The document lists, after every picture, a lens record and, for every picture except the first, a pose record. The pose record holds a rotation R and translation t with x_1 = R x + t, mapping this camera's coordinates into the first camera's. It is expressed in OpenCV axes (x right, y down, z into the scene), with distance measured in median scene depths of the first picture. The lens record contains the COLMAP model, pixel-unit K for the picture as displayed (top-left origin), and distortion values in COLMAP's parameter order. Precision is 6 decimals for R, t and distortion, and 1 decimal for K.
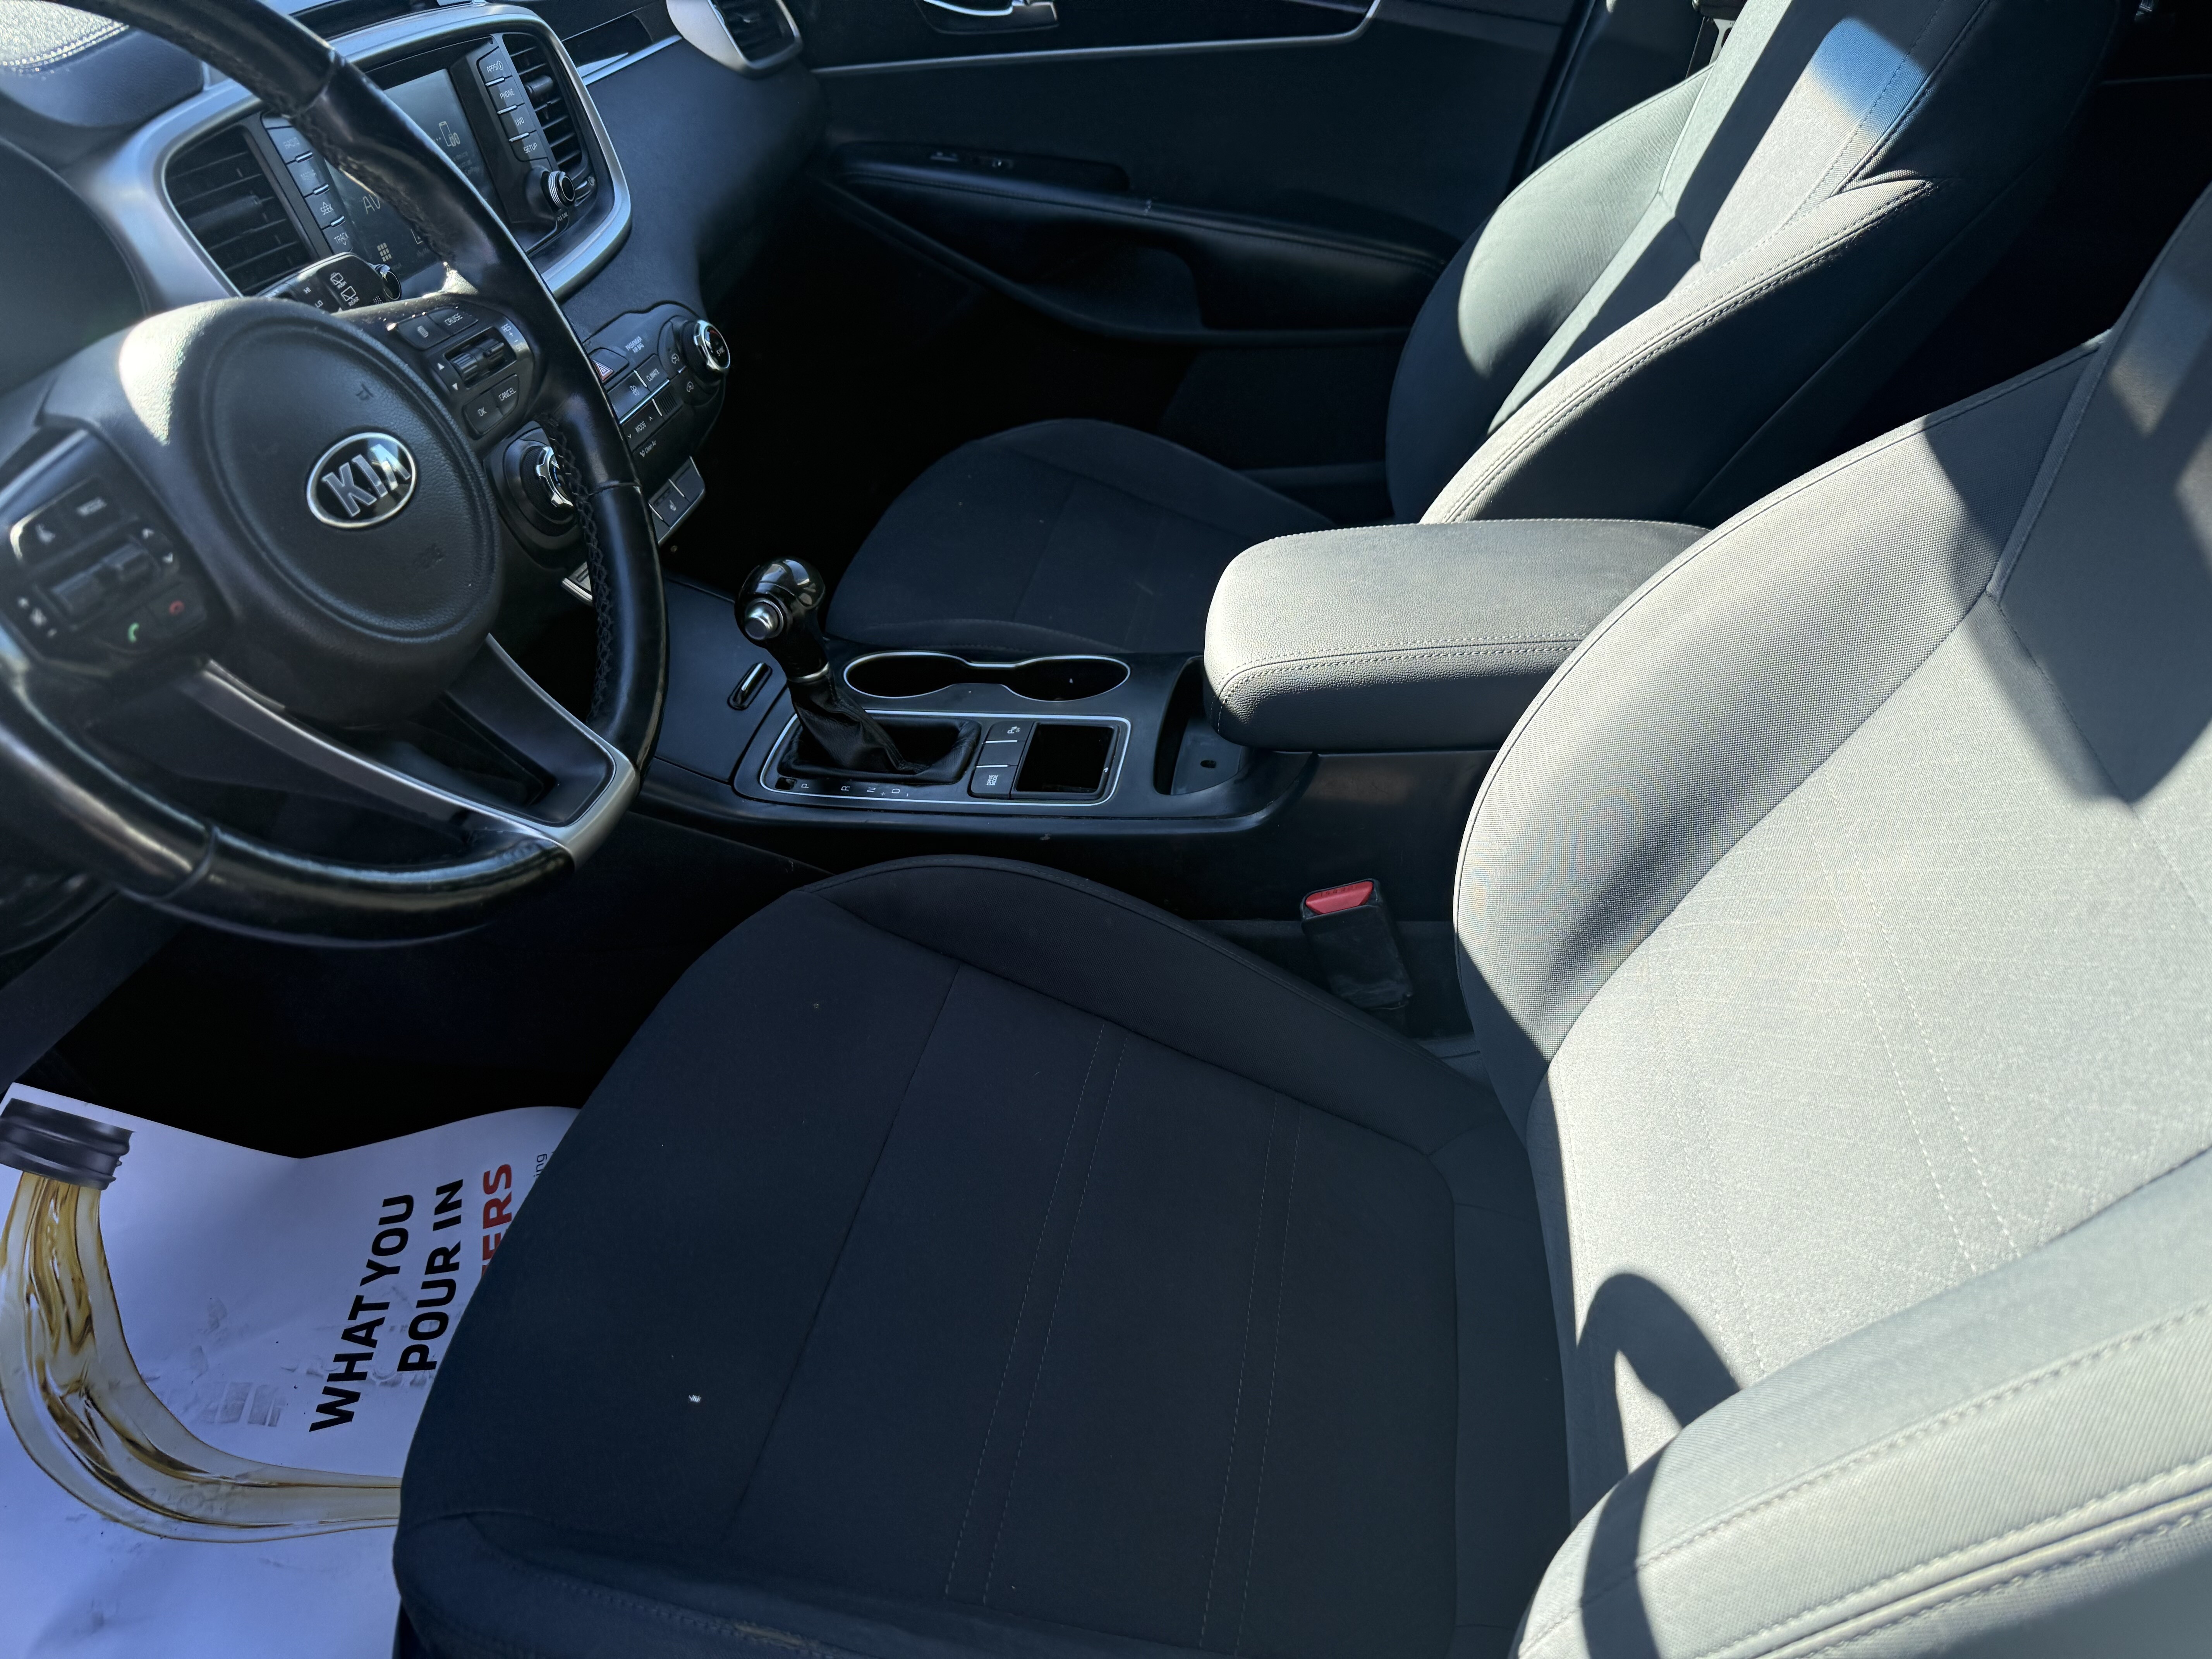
lens RADIAL K [[1572.5, 0, 1106.0], [0, 1572.5, 829.5], [0, 0, 1]] dist [0.007282, -0.069749]
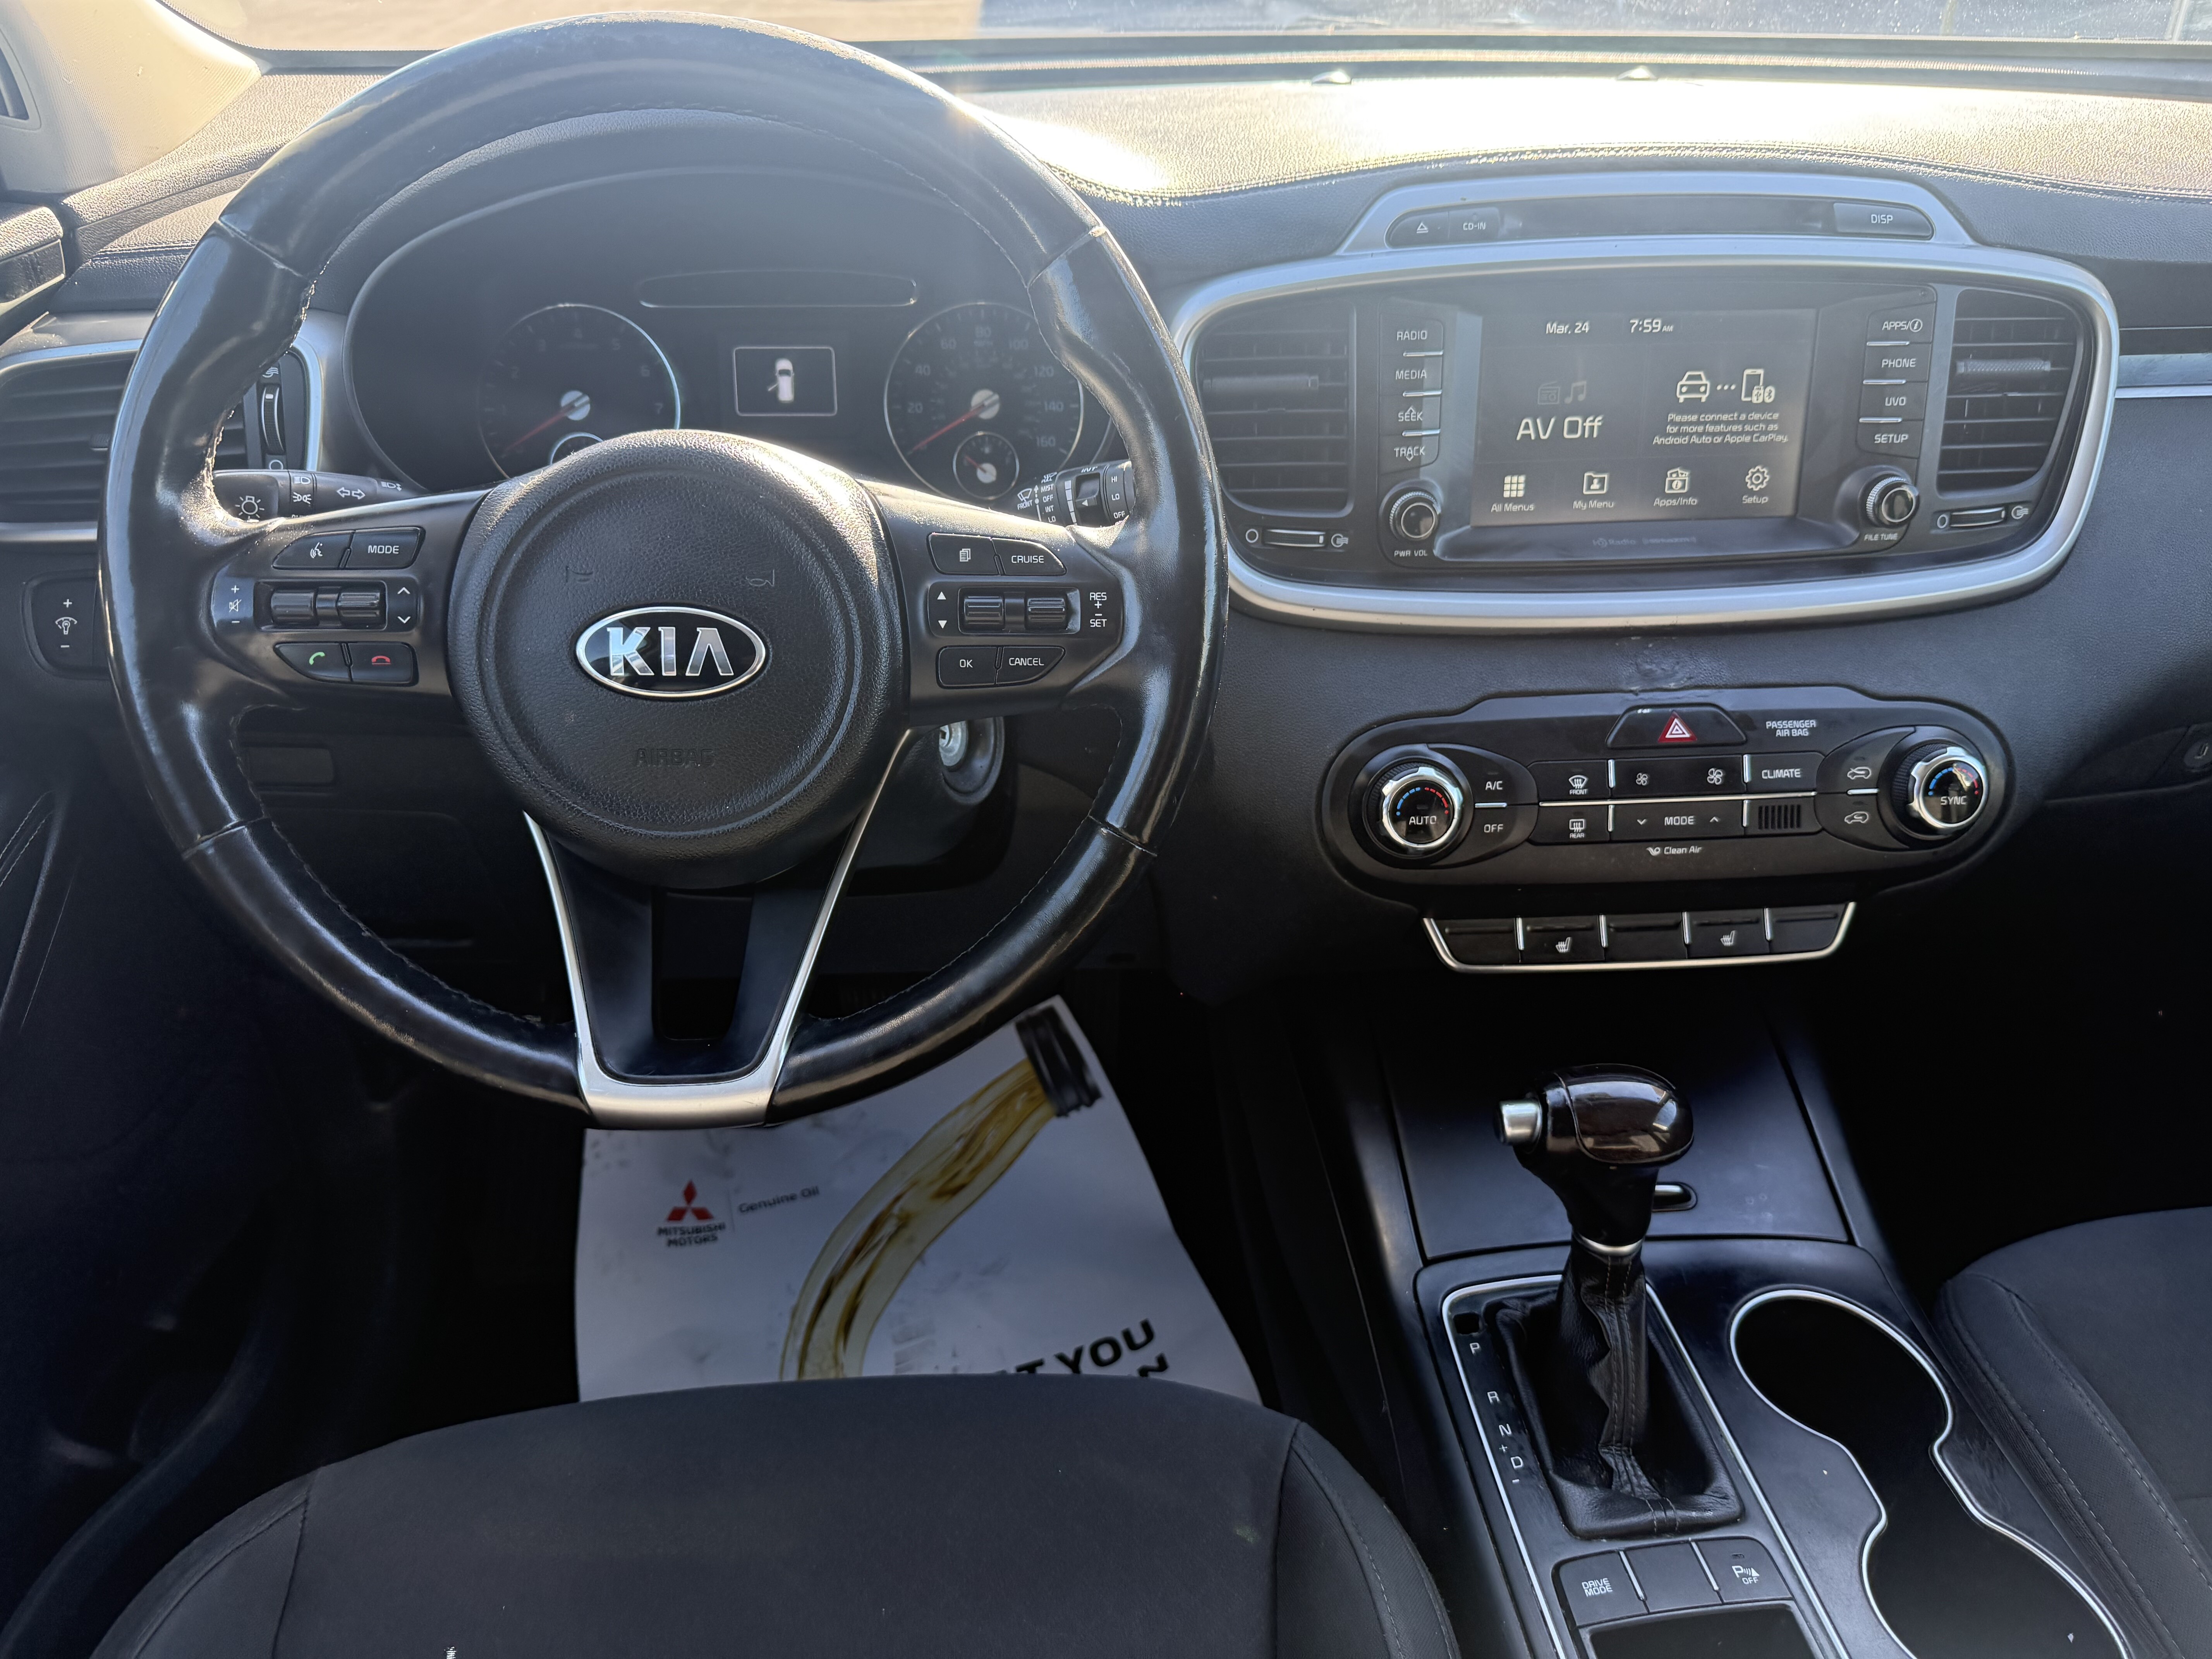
lens RADIAL K [[1572.5, 0, 1106.0], [0, 1572.5, 829.5], [0, 0, 1]] dist [0.007282, -0.069749]
pose [[0.256580, 0.495066, -0.830106, 0.200740], [-0.556306, 0.777975, 0.292025, -0.287725], [0.790373, 0.386865, 0.475021, 0.439533]]
